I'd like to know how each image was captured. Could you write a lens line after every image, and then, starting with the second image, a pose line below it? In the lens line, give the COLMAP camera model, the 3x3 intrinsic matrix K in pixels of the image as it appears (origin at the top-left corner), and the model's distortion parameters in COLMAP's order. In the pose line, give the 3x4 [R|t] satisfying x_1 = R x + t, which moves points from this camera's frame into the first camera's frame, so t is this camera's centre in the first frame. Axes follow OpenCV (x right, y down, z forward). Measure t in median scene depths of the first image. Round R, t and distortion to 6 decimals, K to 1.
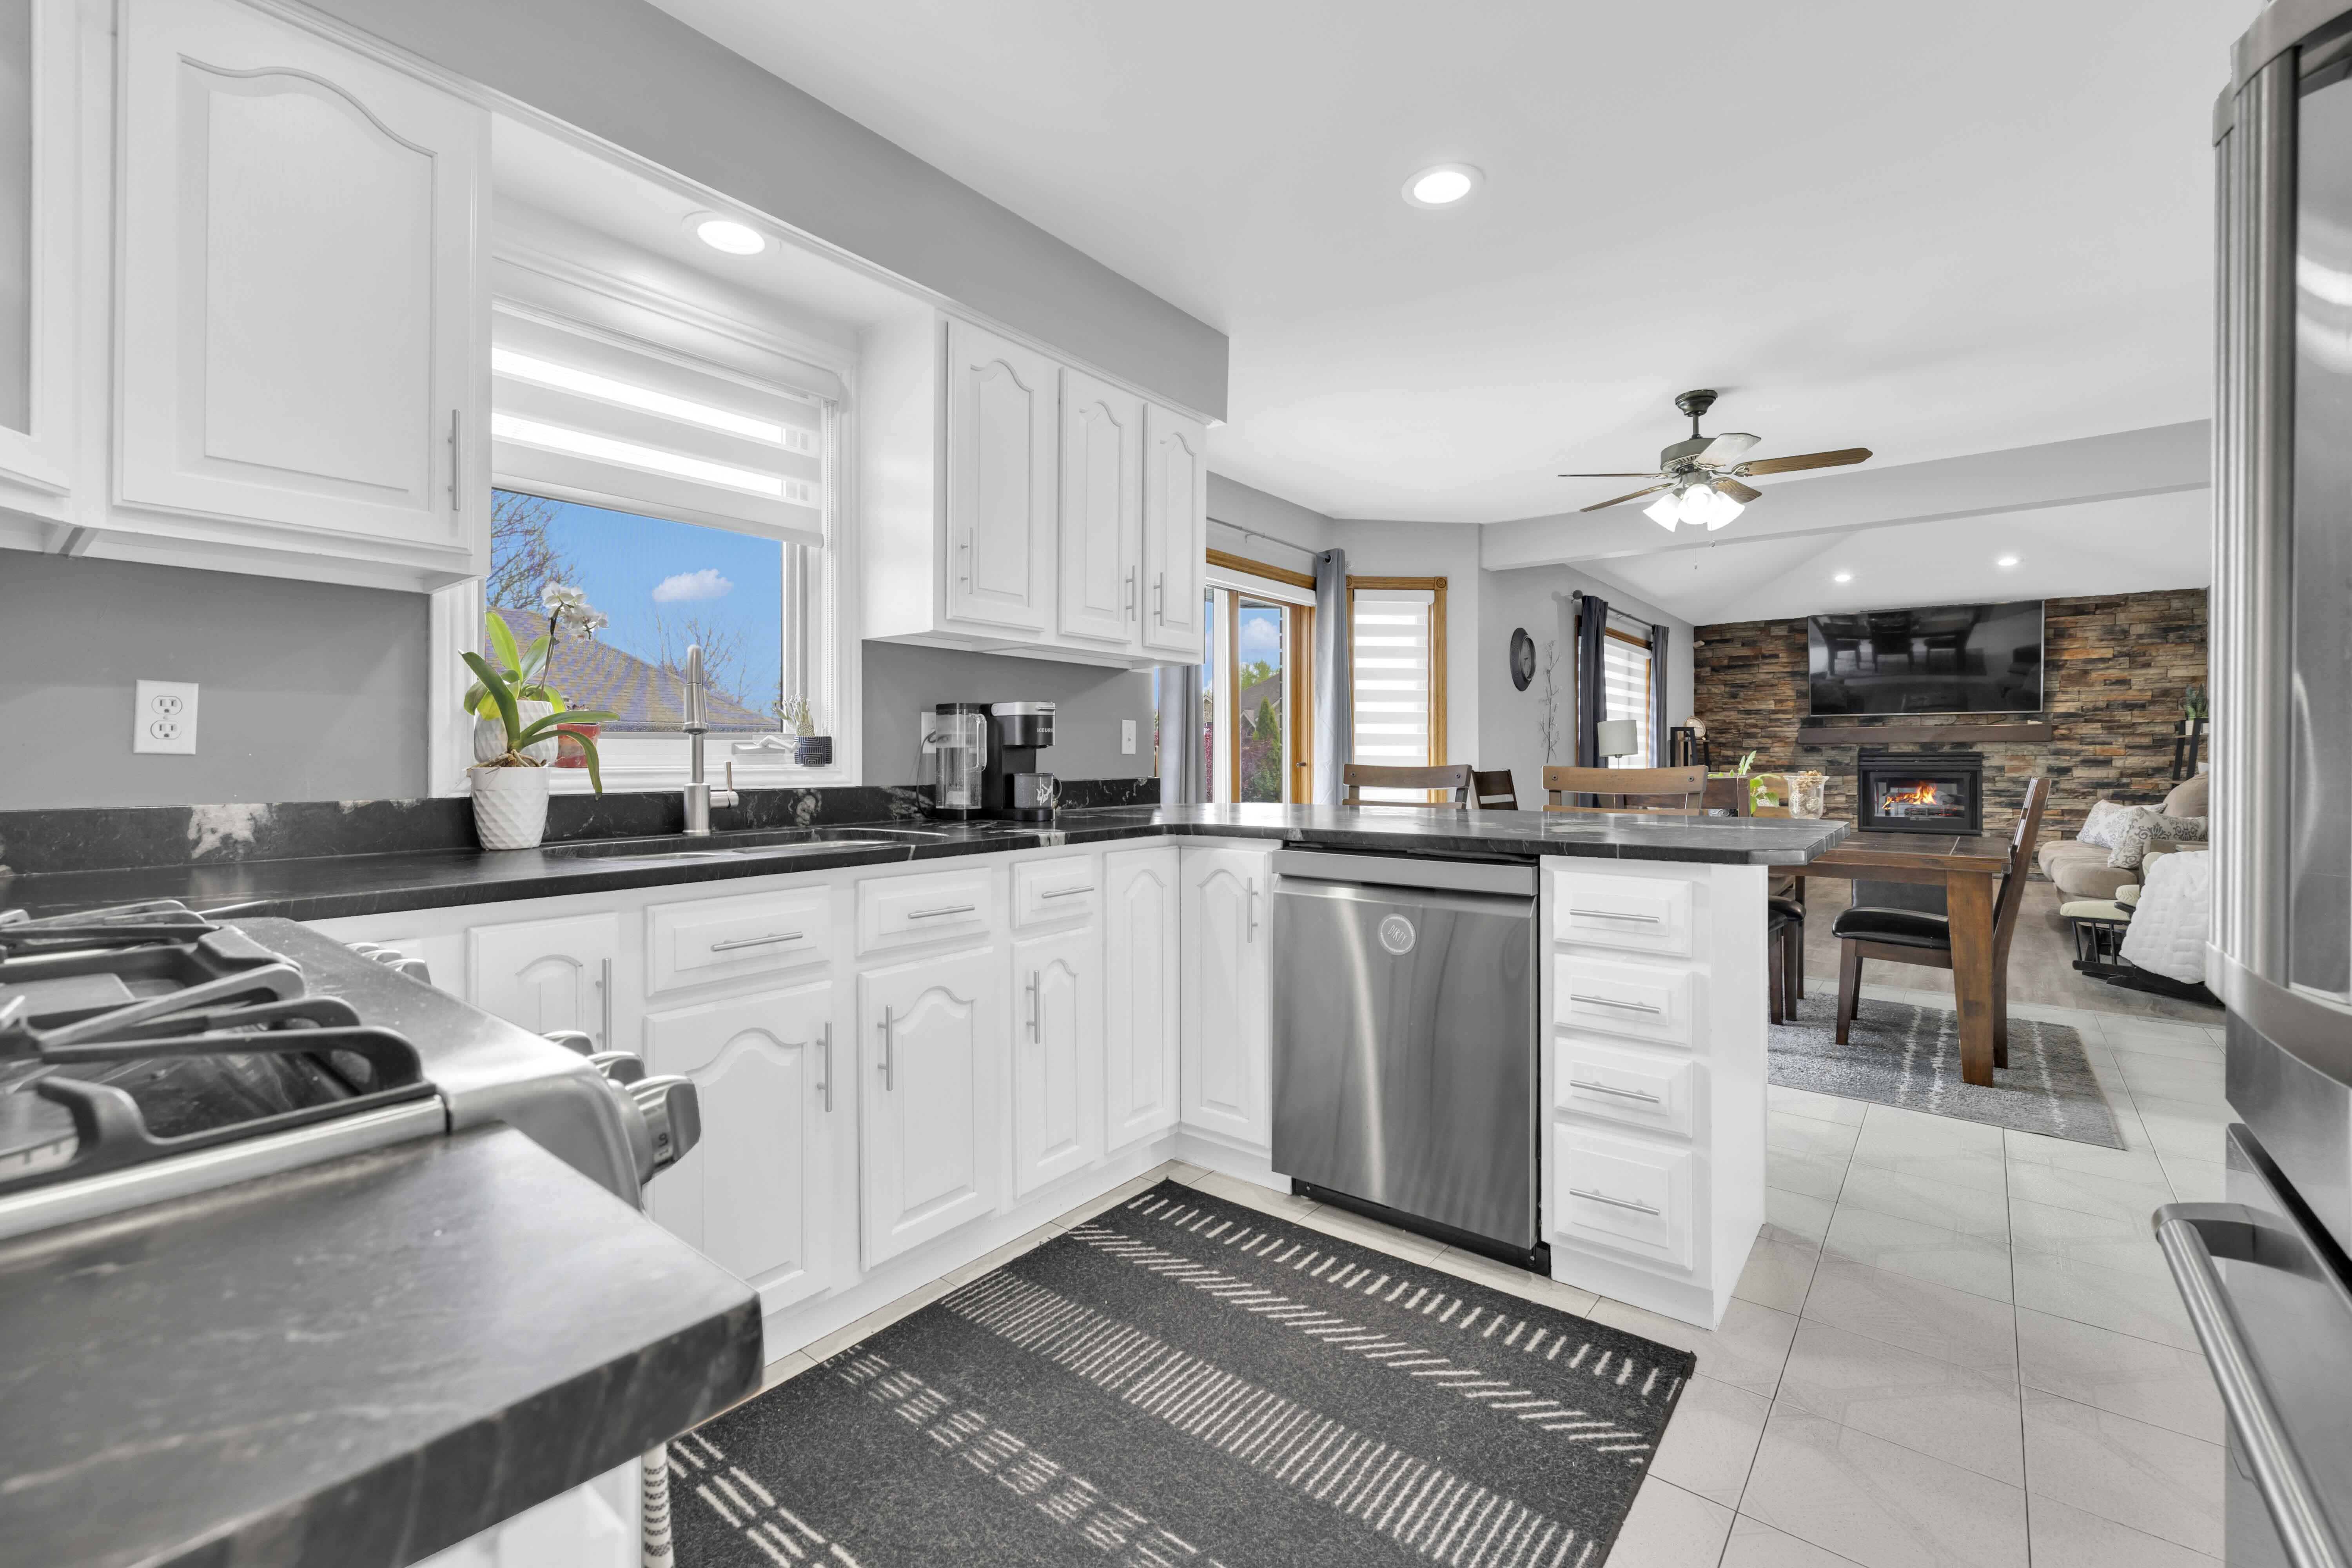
lens RADIAL K [[994.1, 0, 1176.3], [0, 994.1, 753.9], [0, 0, 1]] dist [-0.006264, 0.000469]
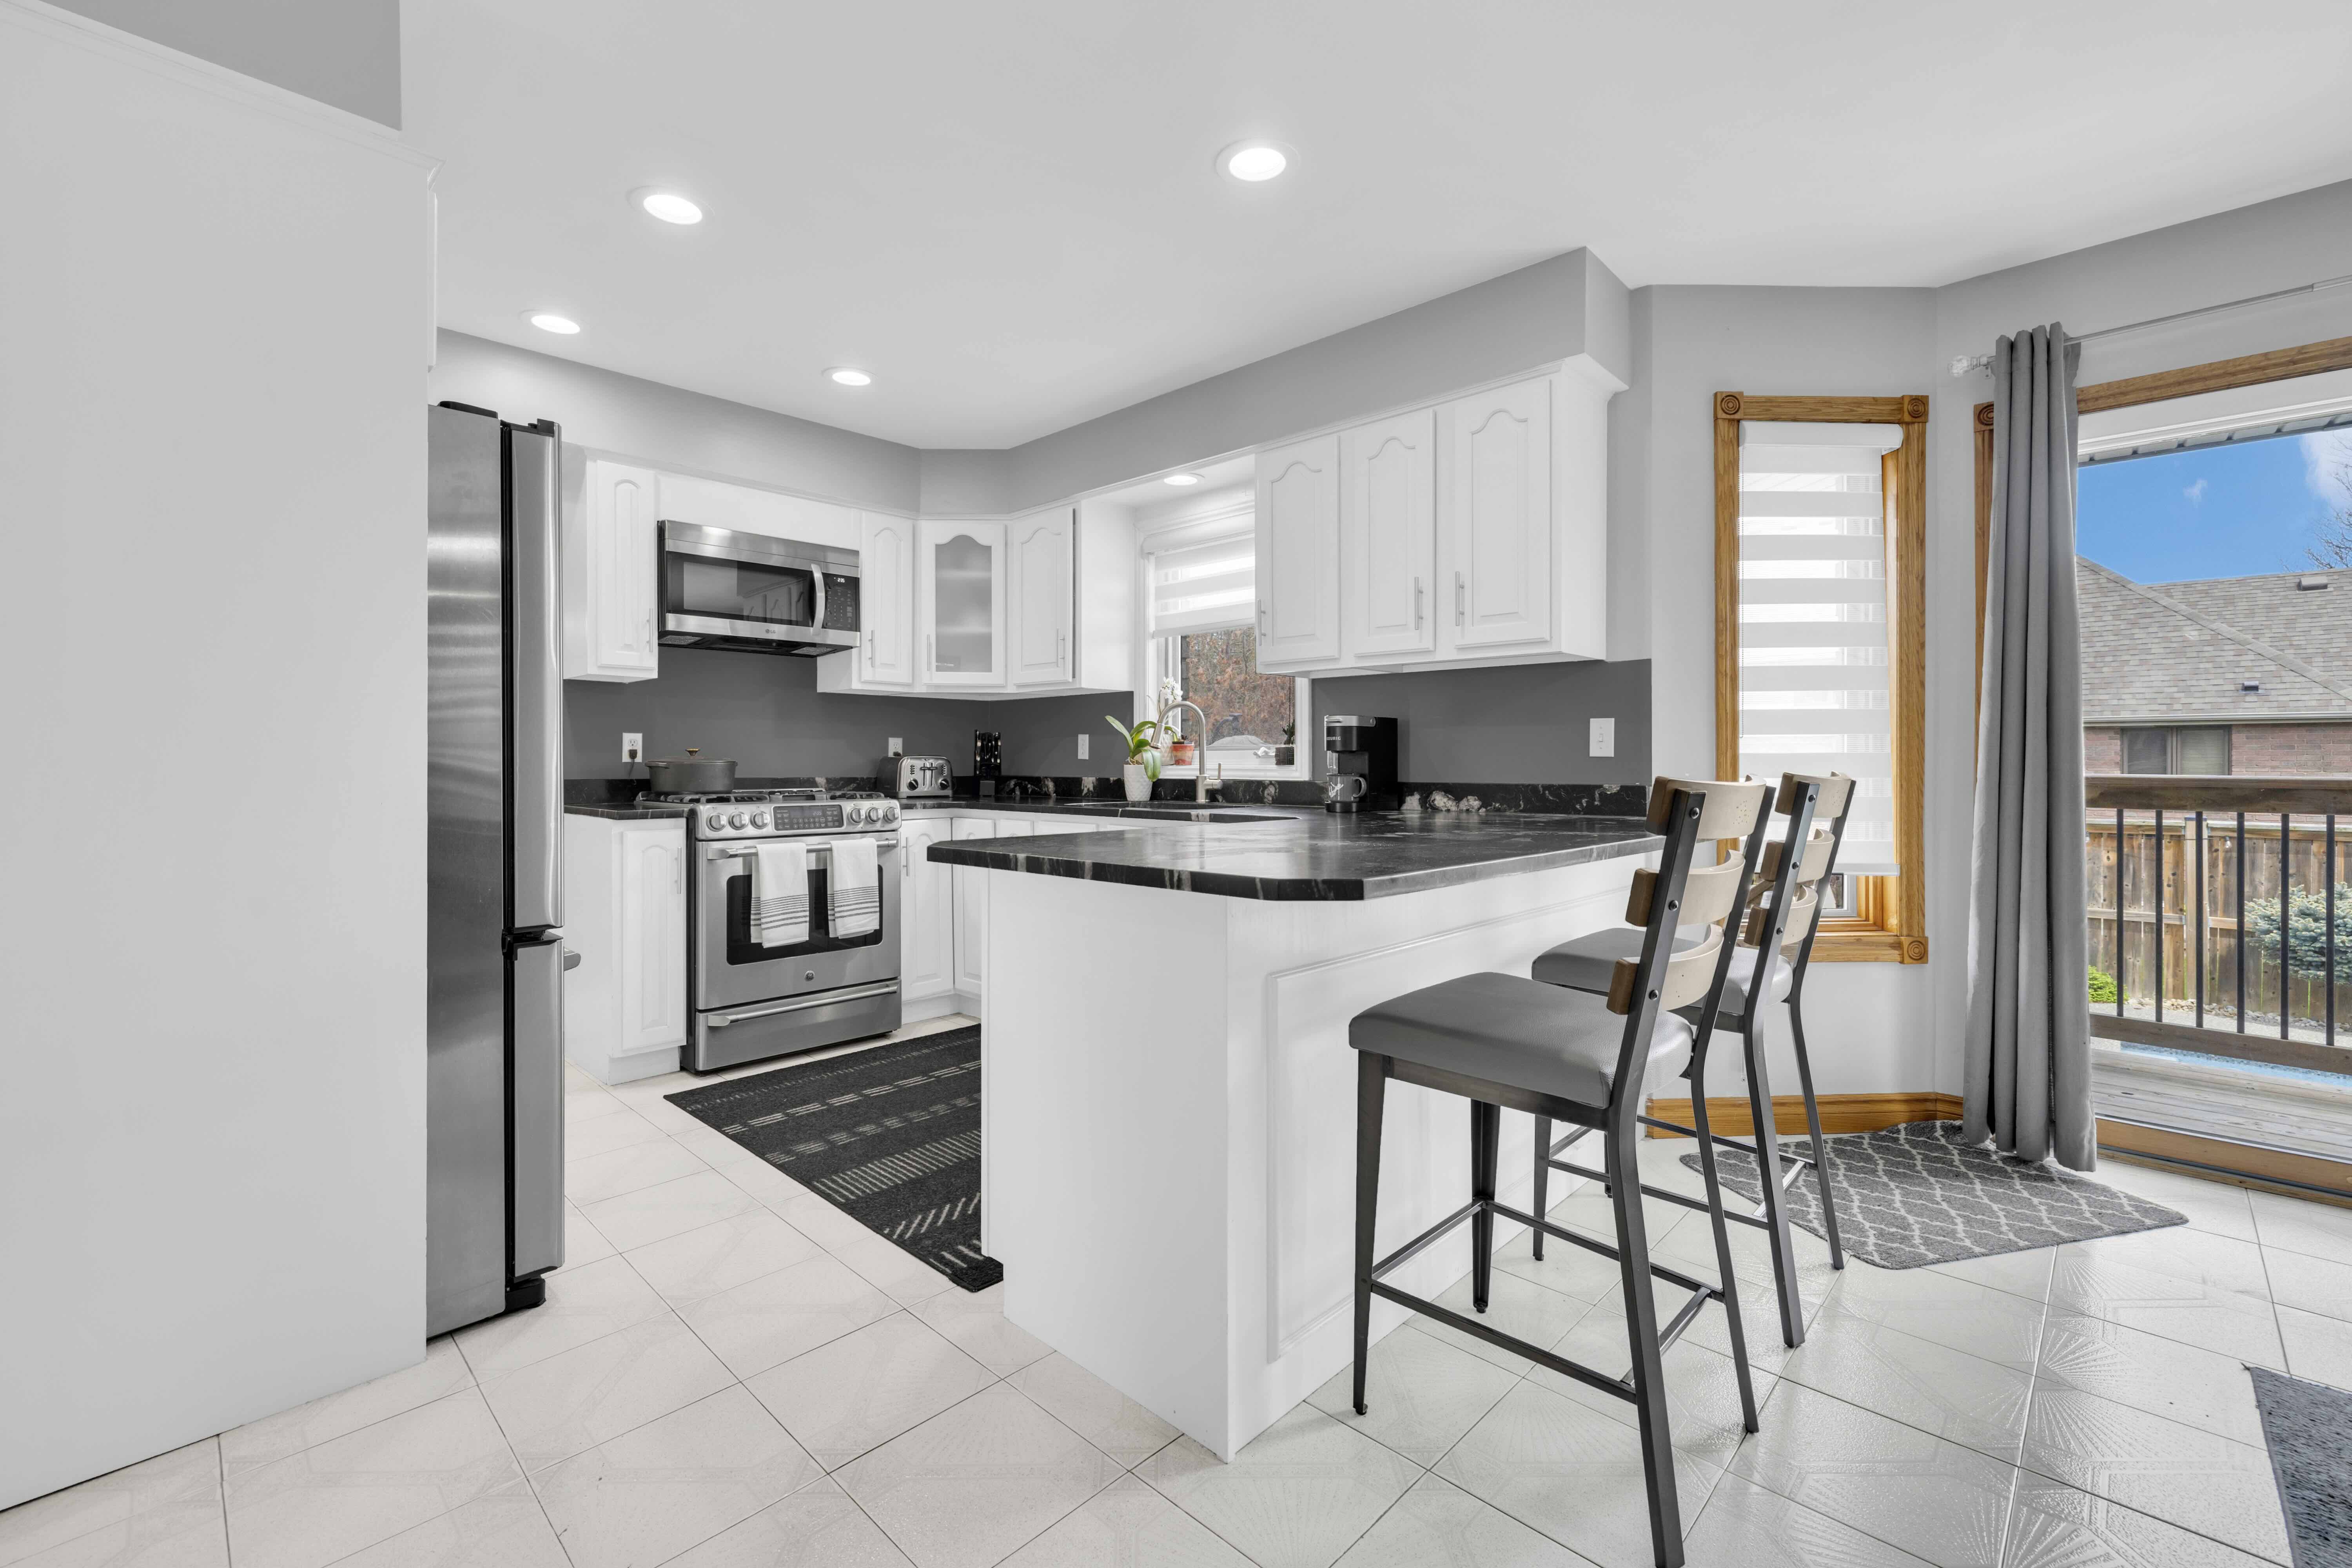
lens RADIAL K [[994.1, 0, 1171.7], [0, 994.1, 766.1], [0, 0, 1]] dist [-0.006264, 0.000469]
pose [[-0.087763, 0.004937, -0.996129, 0.339178], [0.002807, 0.999985, 0.004709, 0.001199], [0.996137, -0.002383, -0.087776, 0.276684]]
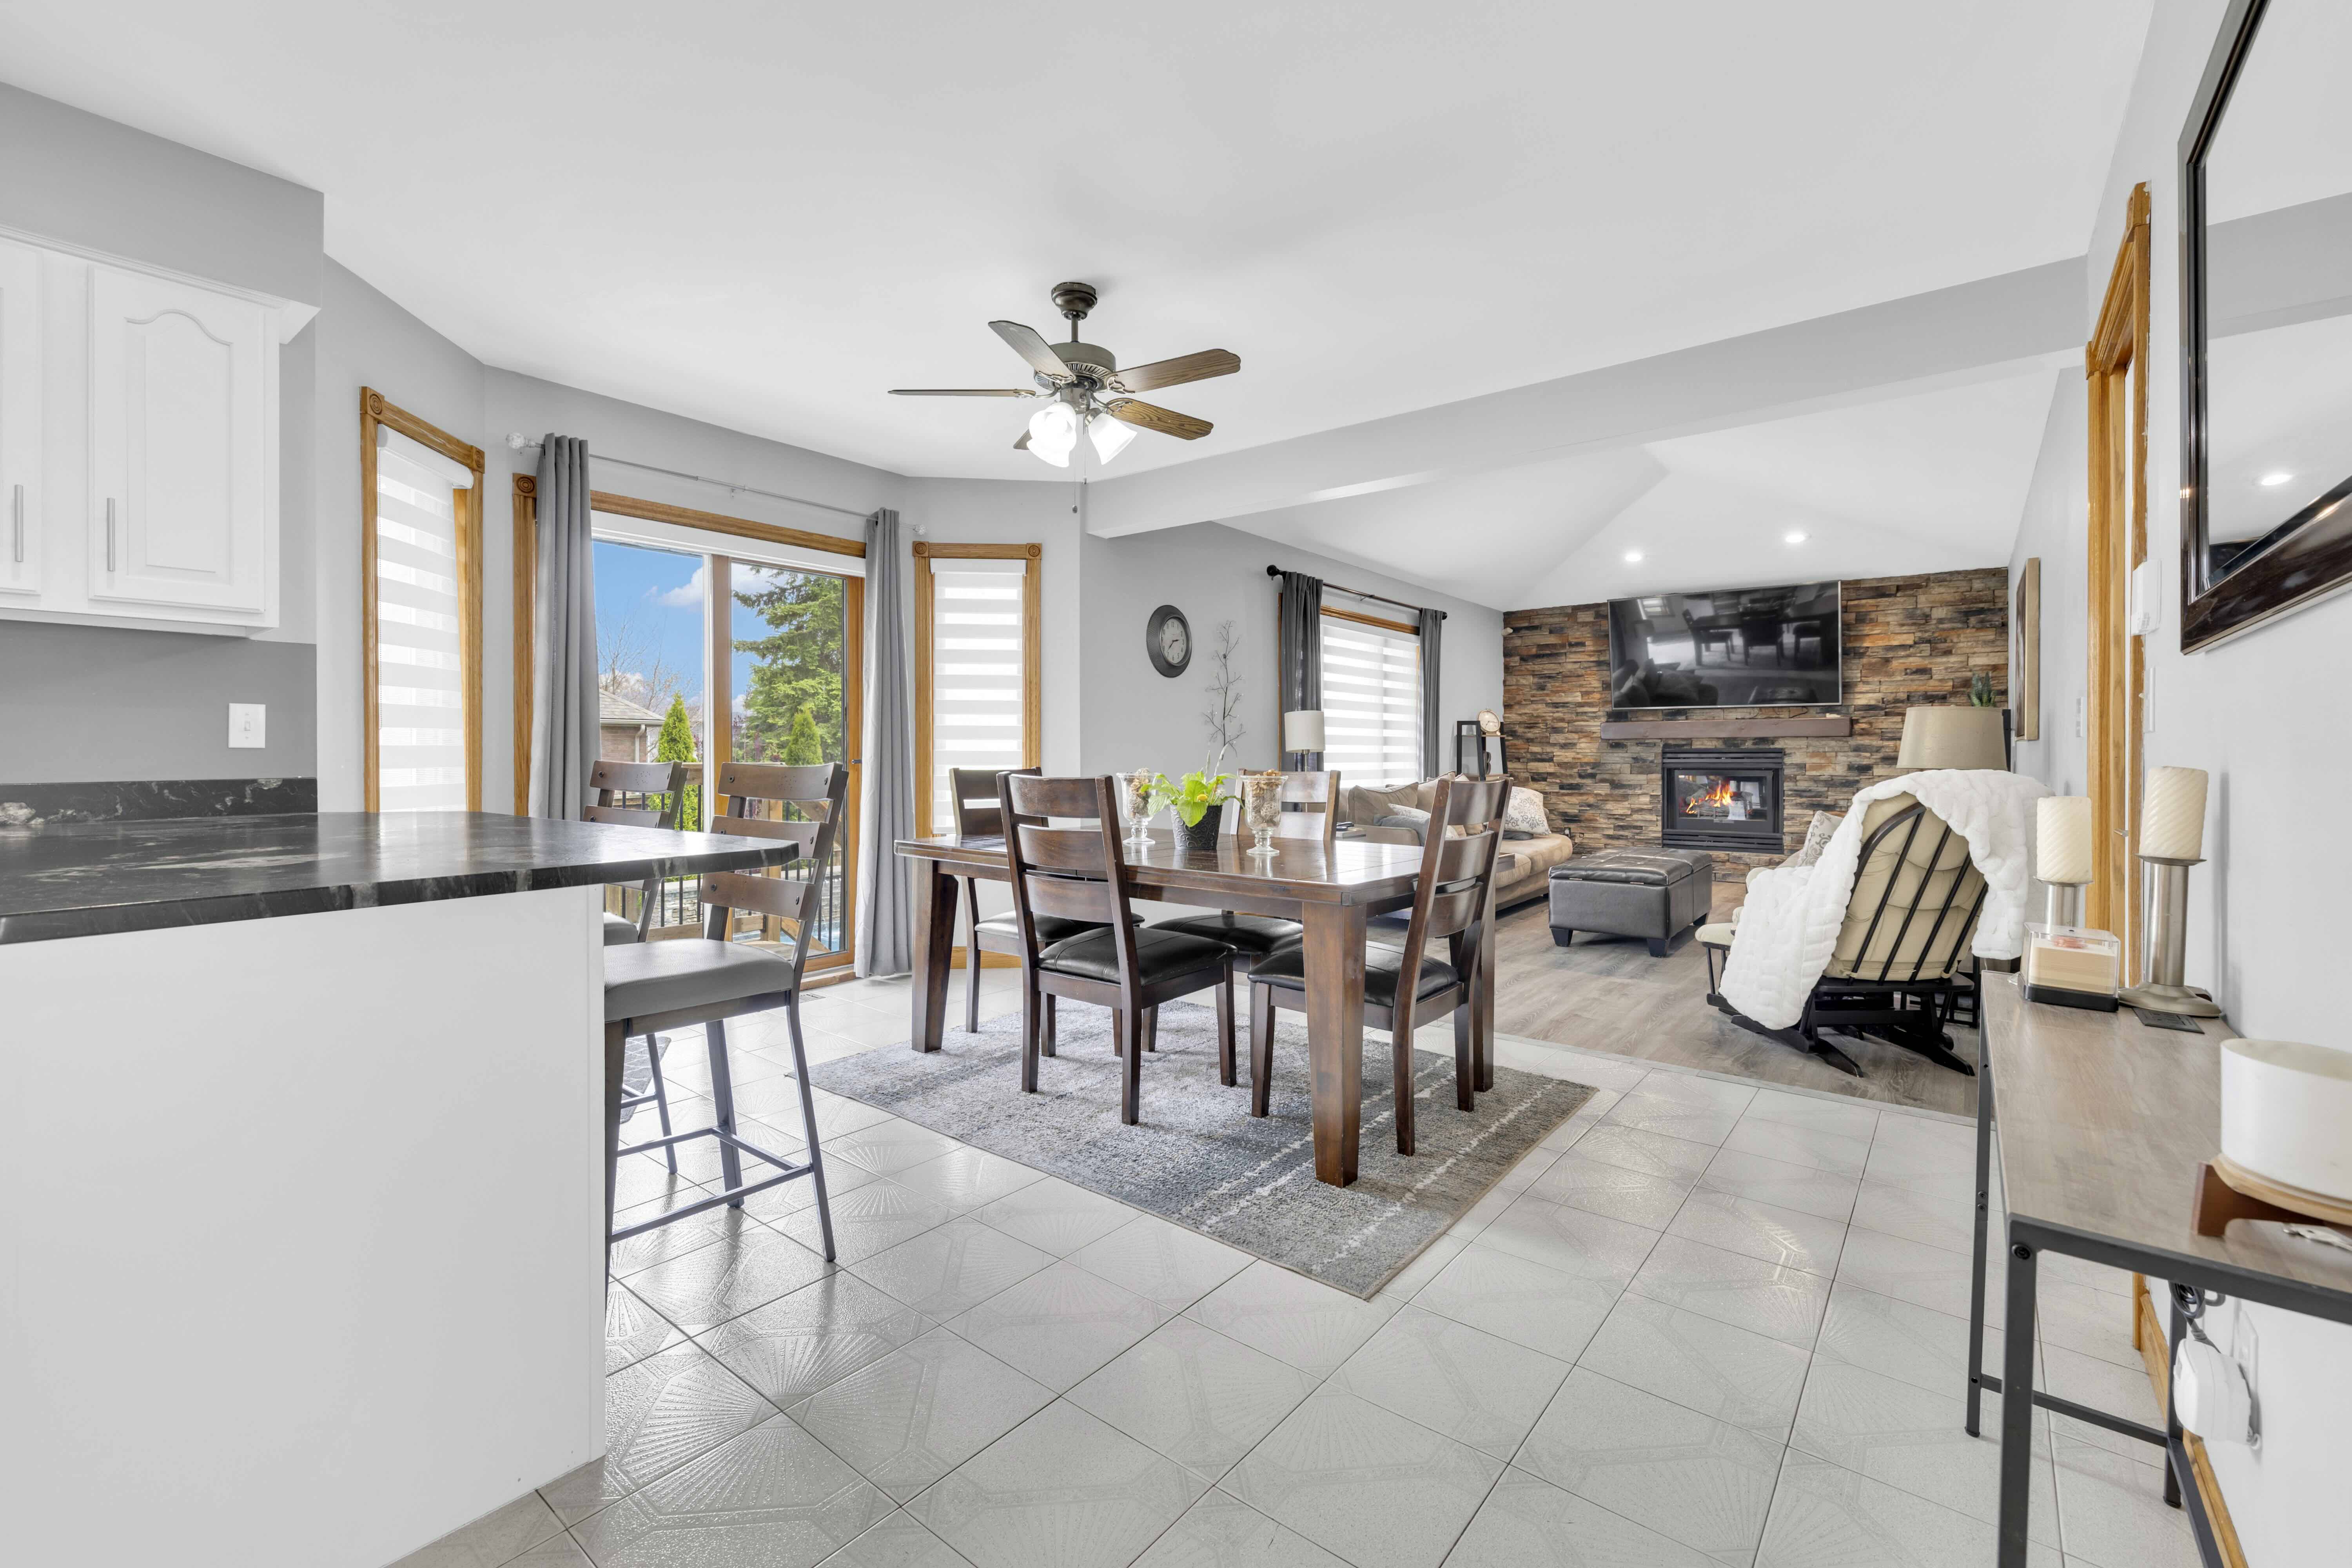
lens RADIAL K [[994.1, 0, 1172.5], [0, 994.1, 760.5], [0, 0, 1]] dist [-0.006264, 0.000469]
pose [[0.999990, 0.000399, 0.004365, 0.262746], [-0.000441, 0.999953, 0.009641, 0.000970], [-0.004361, -0.009642, 0.999944, 0.092142]]
